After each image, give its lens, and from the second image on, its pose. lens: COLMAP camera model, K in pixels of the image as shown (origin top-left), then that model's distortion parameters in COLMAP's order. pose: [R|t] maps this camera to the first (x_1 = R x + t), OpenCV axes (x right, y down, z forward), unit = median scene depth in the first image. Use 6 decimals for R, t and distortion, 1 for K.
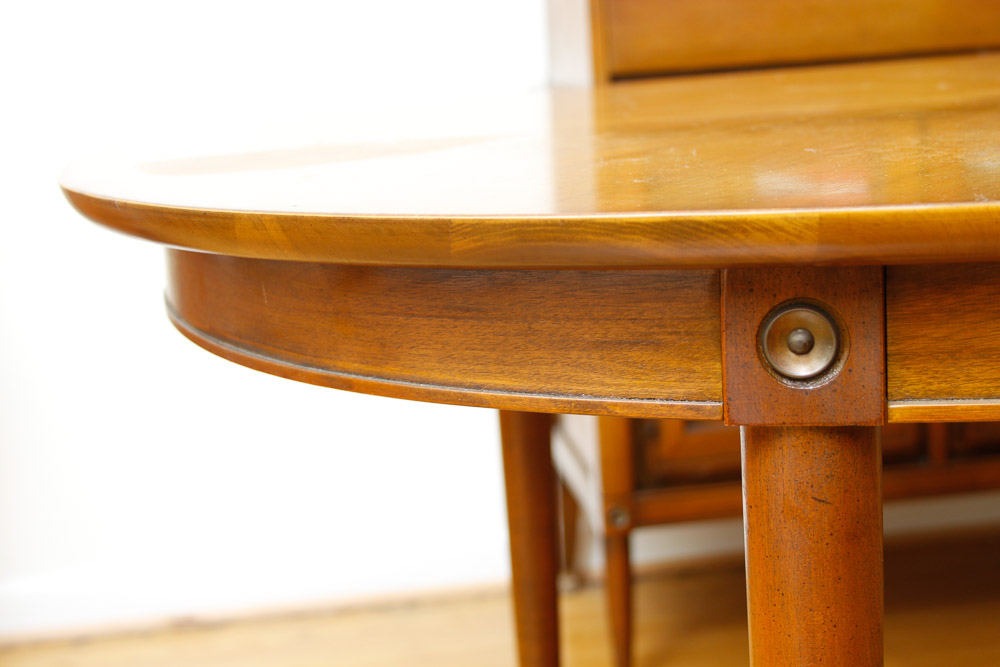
lens RADIAL K [[1702.9, 0, 500.0], [0, 1702.9, 333.5], [0, 0, 1]] dist [0.003840, 0.163665]
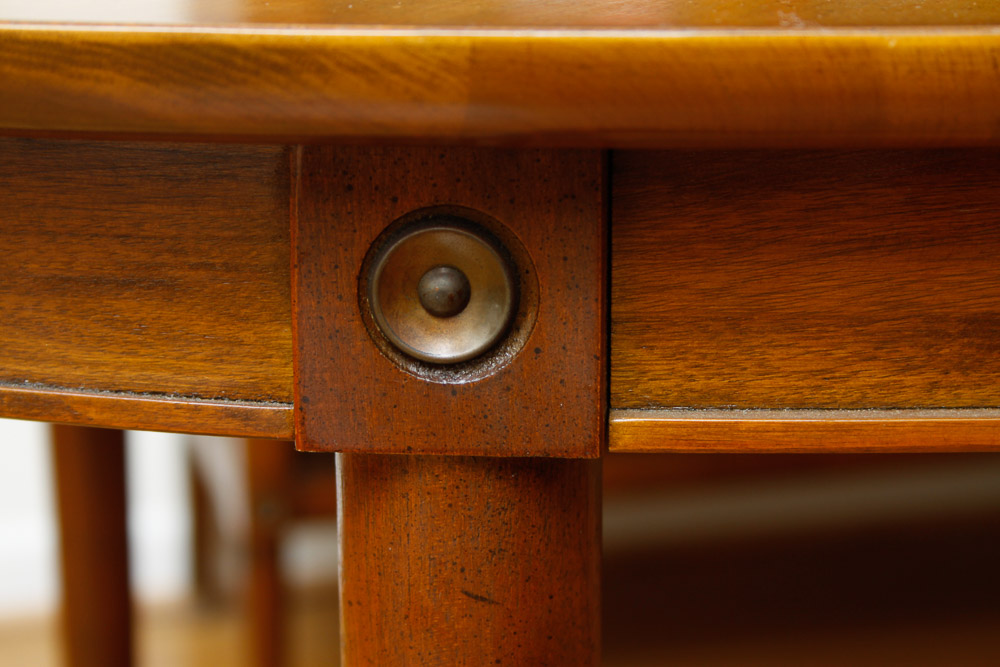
lens RADIAL K [[2483.6, 0, 500.0], [0, 2483.6, 333.5], [0, 0, 1]] dist [0.072249, 0.733252]
pose [[0.990166, 0.021312, 0.138261, 0.090290], [-0.028257, 0.998425, 0.048464, -0.019097], [-0.137011, -0.051894, 0.989209, 0.261728]]
